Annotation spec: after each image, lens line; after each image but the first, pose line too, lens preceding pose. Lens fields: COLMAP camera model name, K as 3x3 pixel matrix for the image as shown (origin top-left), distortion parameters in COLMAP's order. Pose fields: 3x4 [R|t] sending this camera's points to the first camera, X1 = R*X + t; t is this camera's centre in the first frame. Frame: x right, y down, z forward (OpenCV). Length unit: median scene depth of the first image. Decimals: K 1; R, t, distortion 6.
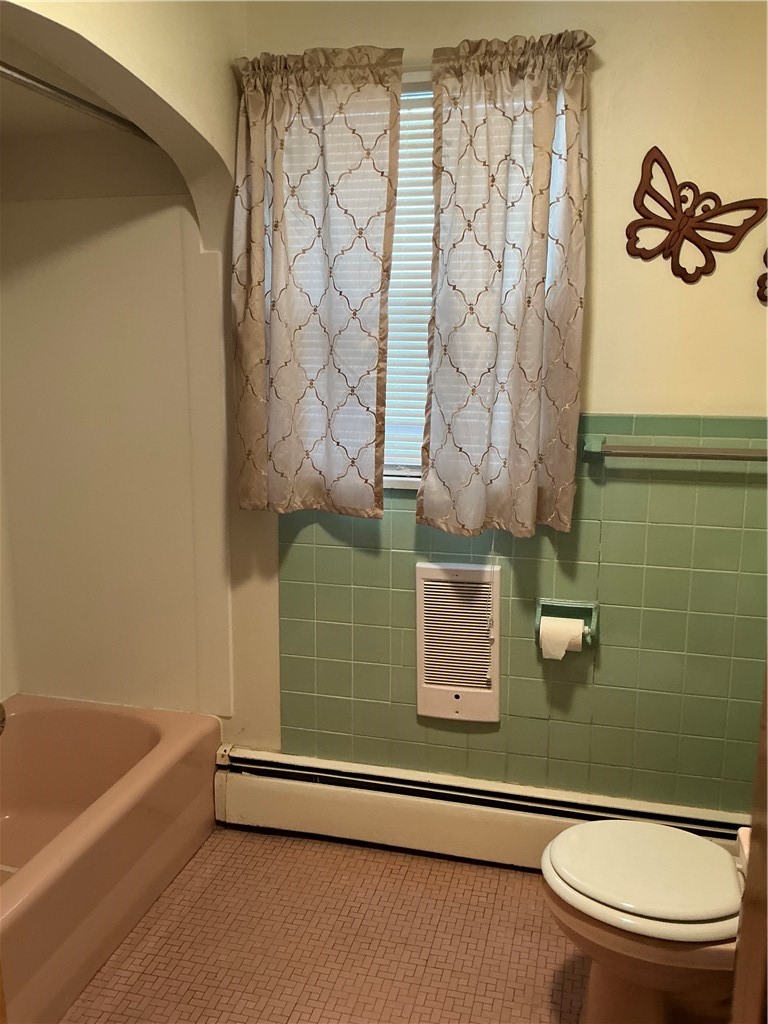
lens RADIAL K [[825.8, 0, 383.4], [0, 825.8, 512.4], [0, 0, 1]] dist [0.020735, -0.062613]
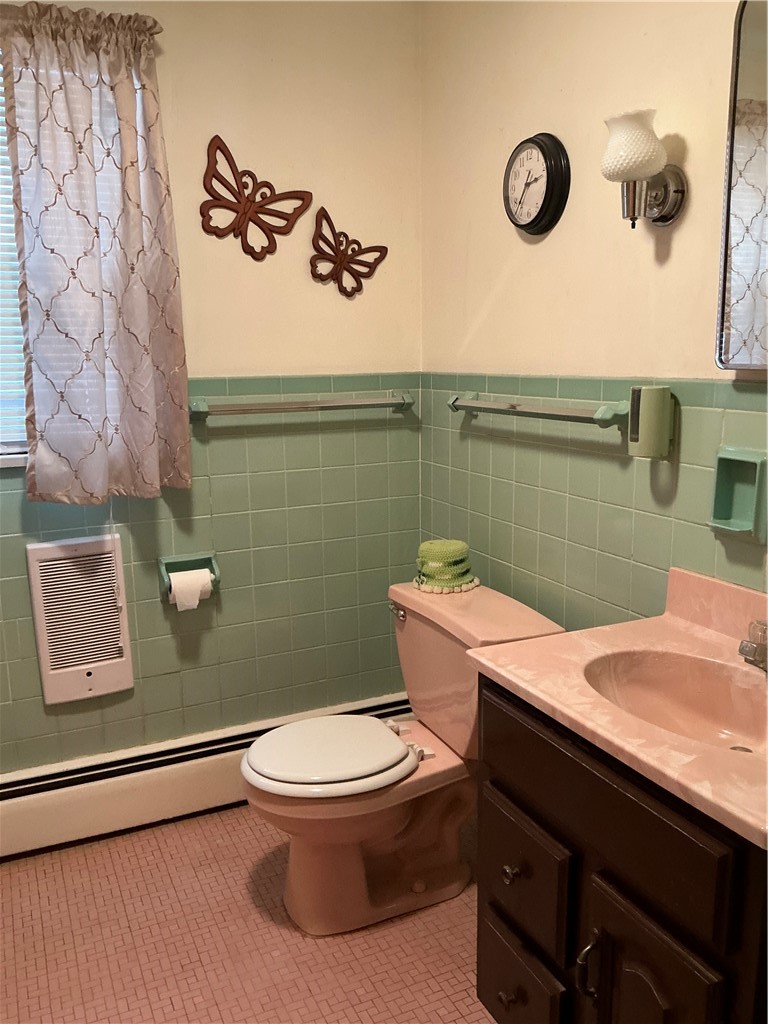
lens RADIAL K [[825.8, 0, 388.8], [0, 825.8, 514.4], [0, 0, 1]] dist [0.020735, -0.062613]
pose [[0.782249, -0.135996, 0.607941, -0.230966], [0.134304, 0.989748, 0.048595, 0.040245], [-0.608317, 0.043636, 0.792494, -0.005348]]
